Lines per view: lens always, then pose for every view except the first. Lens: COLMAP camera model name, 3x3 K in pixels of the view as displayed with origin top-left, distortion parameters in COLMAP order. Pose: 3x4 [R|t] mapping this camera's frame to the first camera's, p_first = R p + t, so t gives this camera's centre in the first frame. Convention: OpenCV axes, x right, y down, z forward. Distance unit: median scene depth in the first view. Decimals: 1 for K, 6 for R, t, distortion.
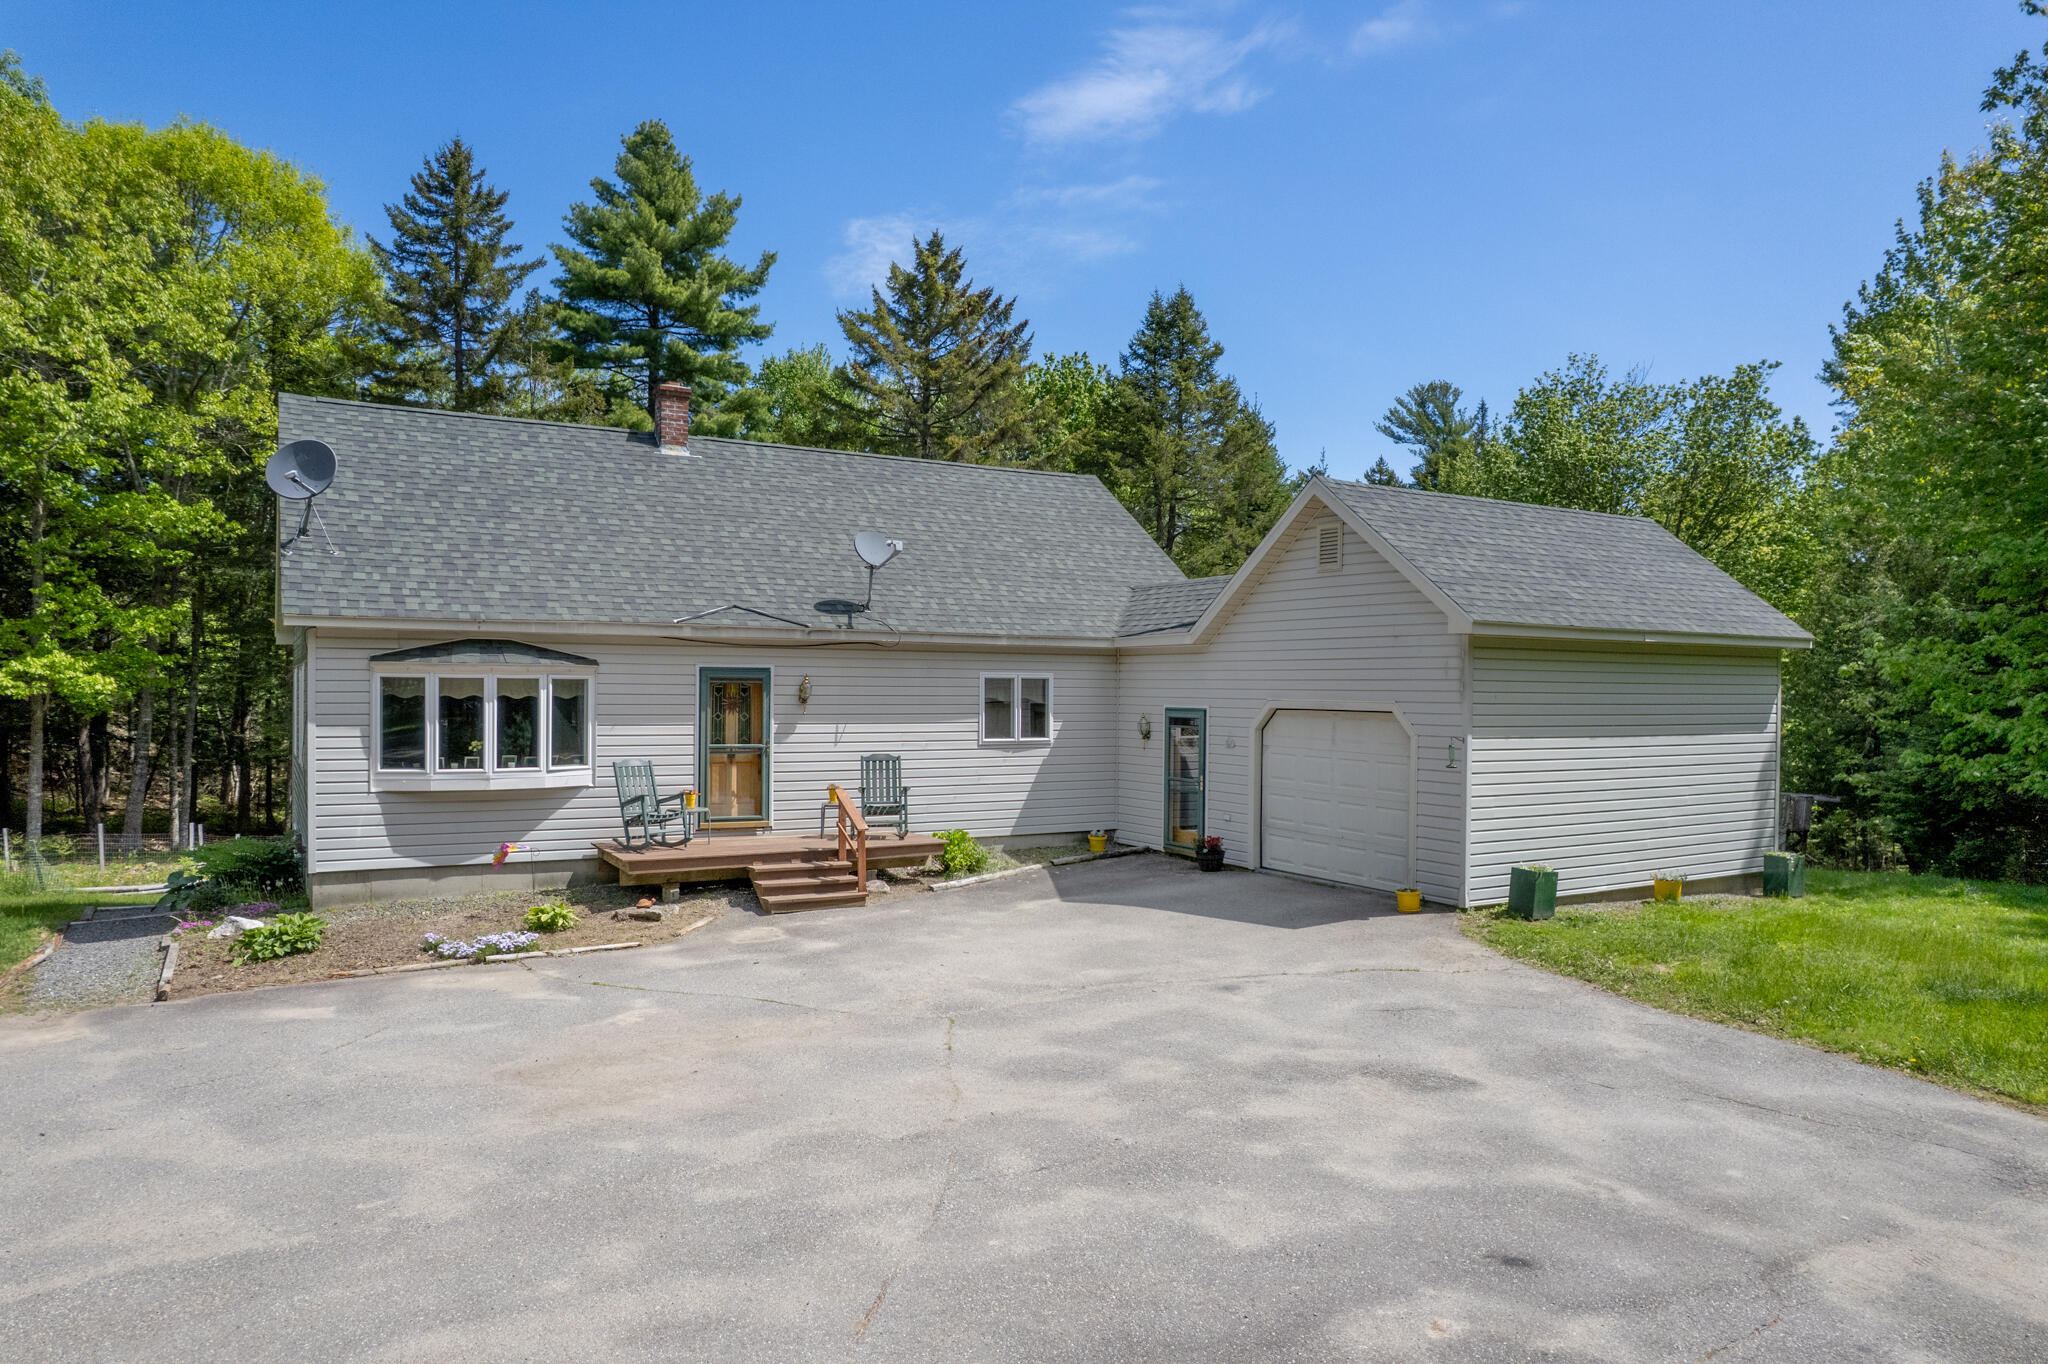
lens RADIAL K [[1328.4, 0, 1024.0], [0, 1328.4, 682.0], [0, 0, 1]] dist [-0.073438, 0.060674]
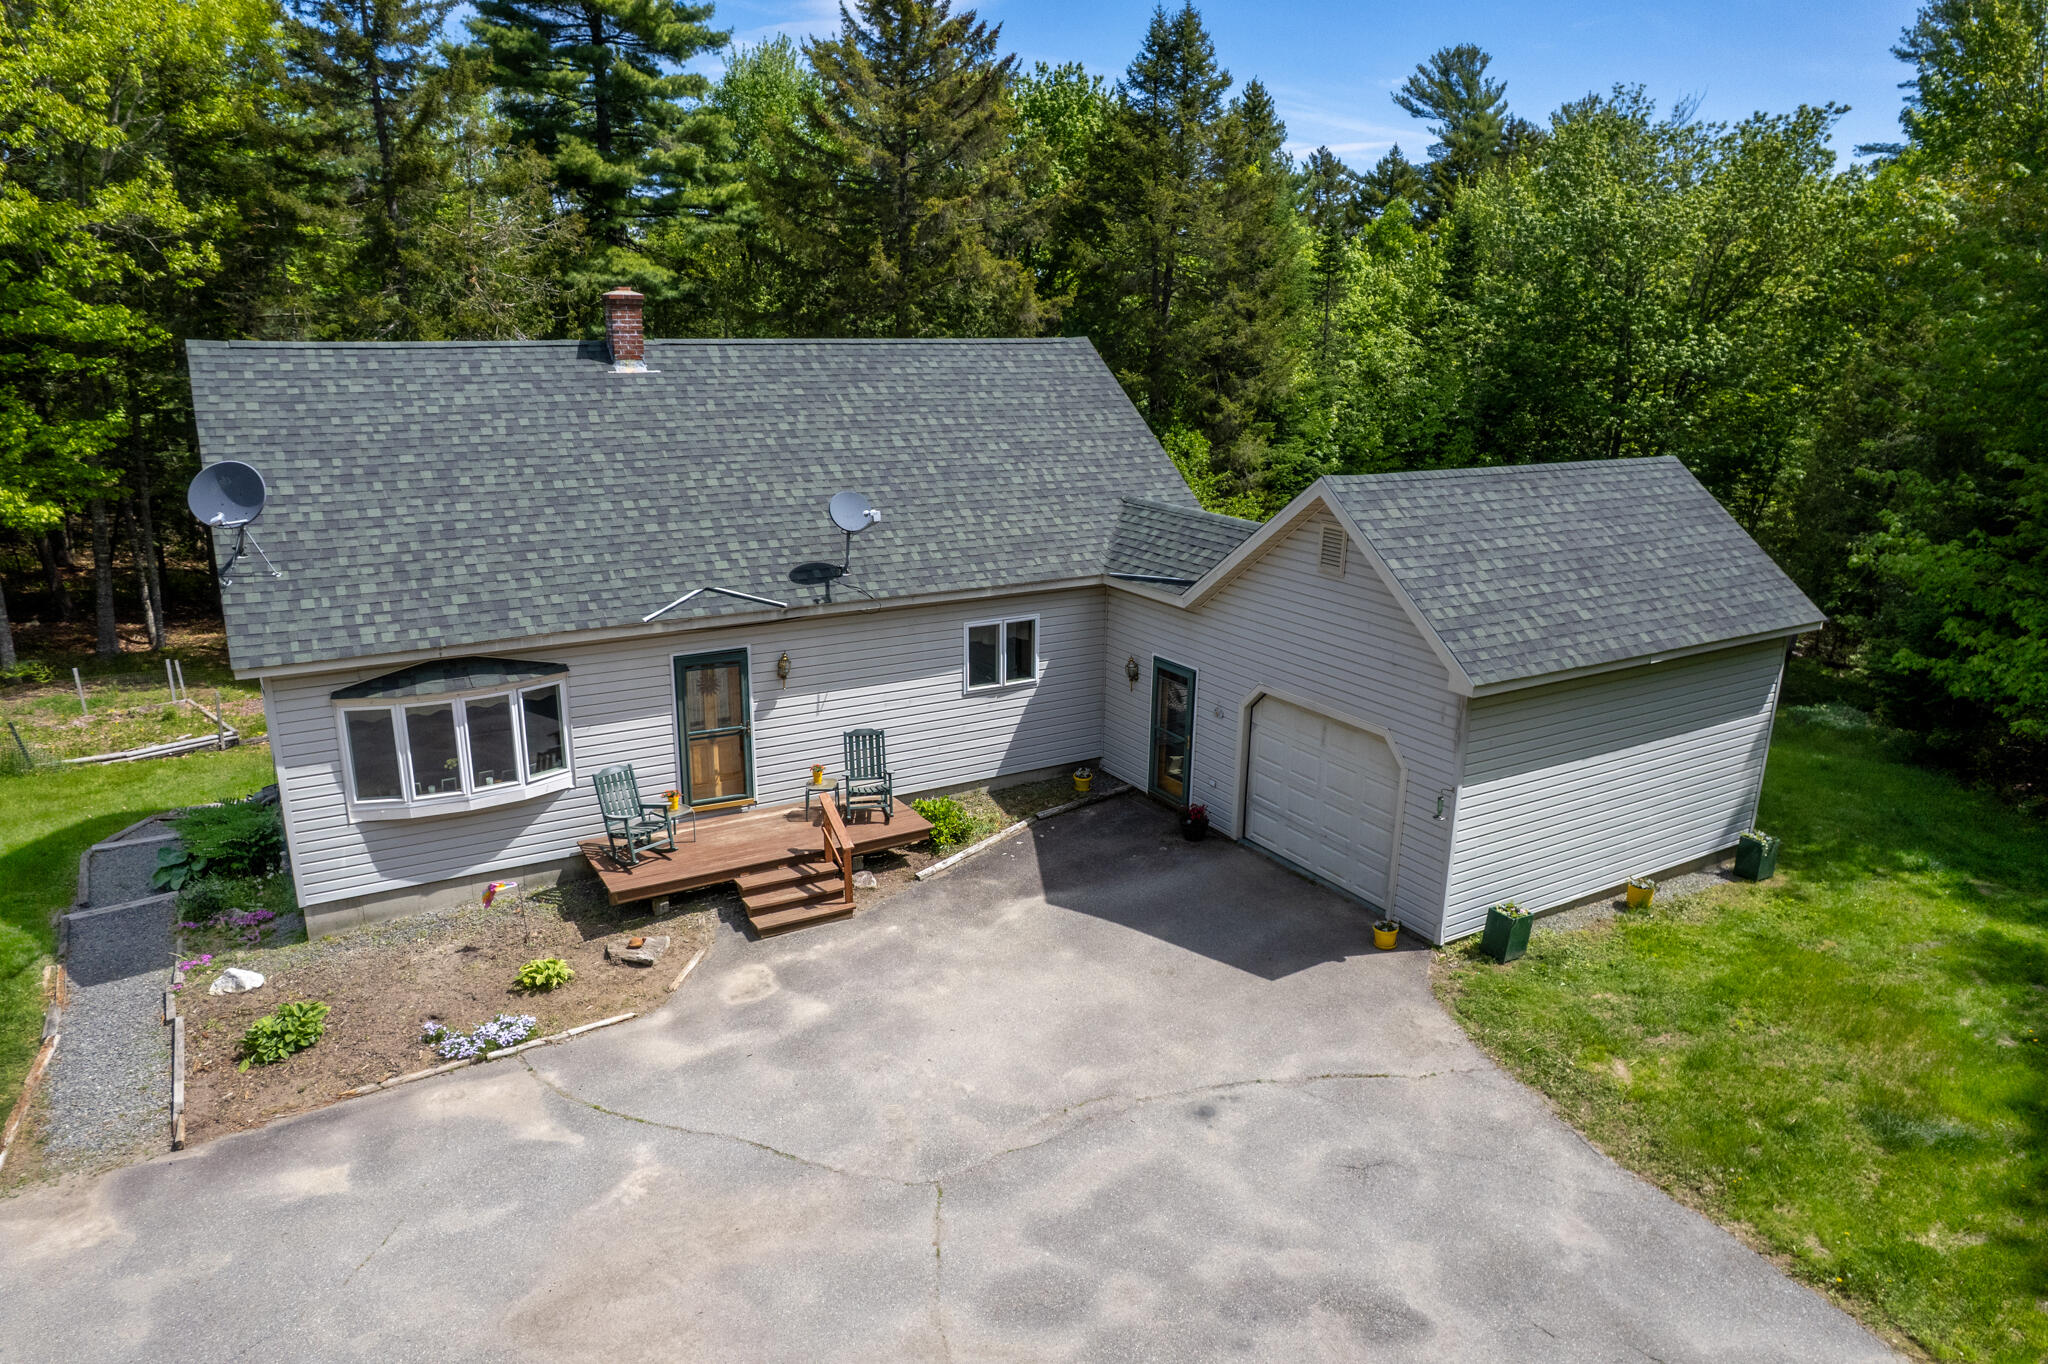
lens RADIAL K [[1332.4, 0, 1025.0], [0, 1332.4, 689.4], [0, 0, 1]] dist [-0.082449, 0.075474]
pose [[0.999927, 0.002135, 0.011929, -0.000148], [-0.005355, 0.960884, 0.276899, -0.251757], [-0.010872, -0.276943, 0.960825, 0.059863]]
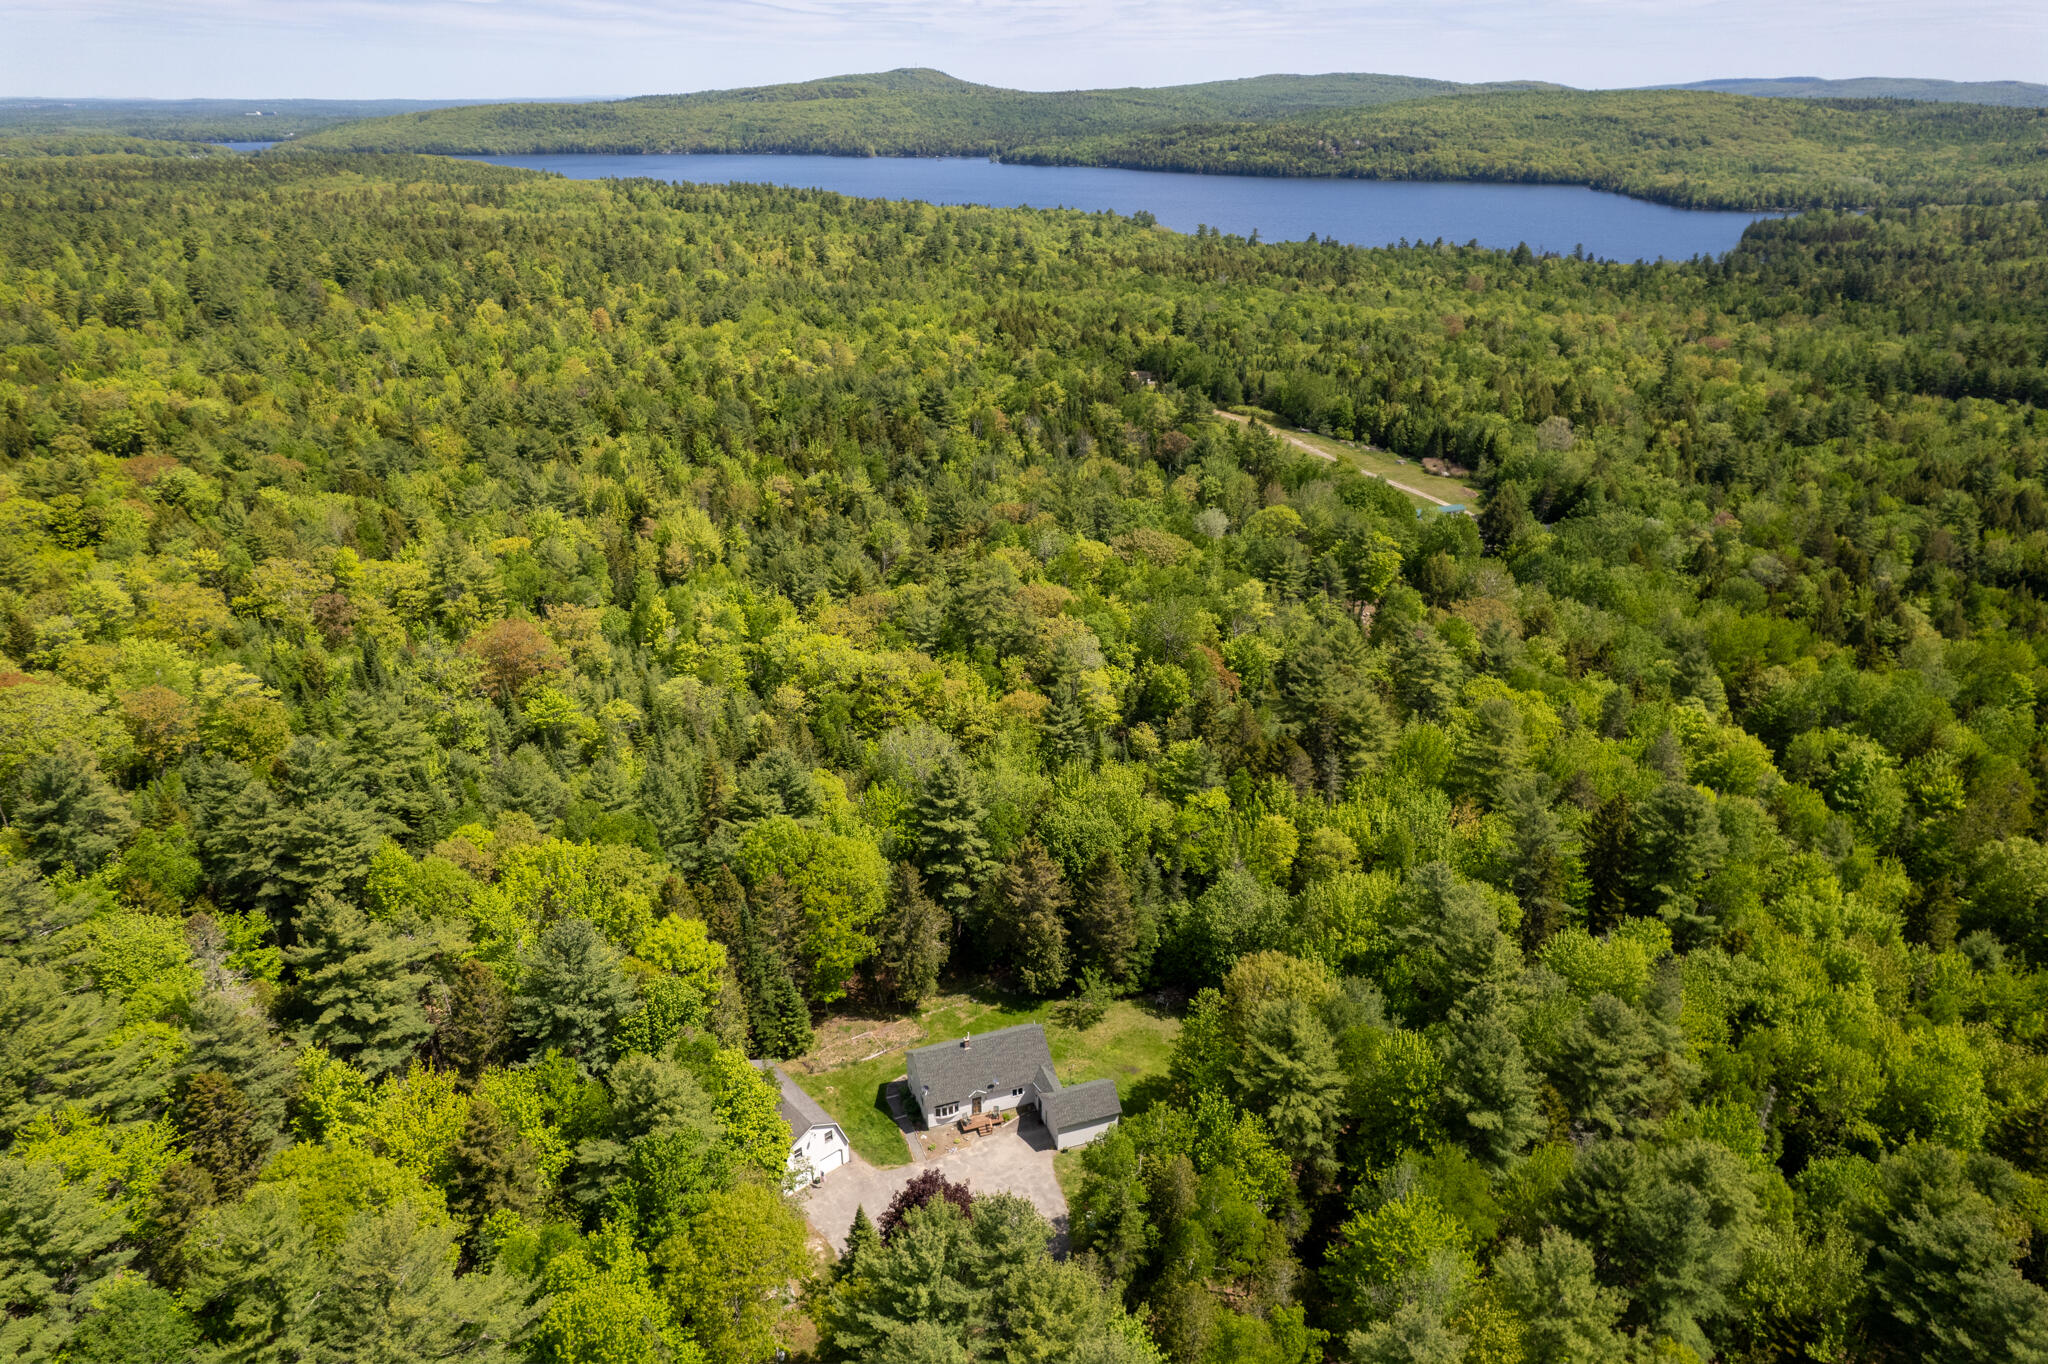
lens RADIAL K [[1332.4, 0, 1025.0], [0, 1332.4, 689.4], [0, 0, 1]] dist [-0.082449, 0.075474]
pose [[0.981454, 0.074245, -0.176738, 1.208164], [0.007814, 0.905695, 0.423859, -5.295152], [0.191540, -0.417379, 0.888317, -4.659326]]
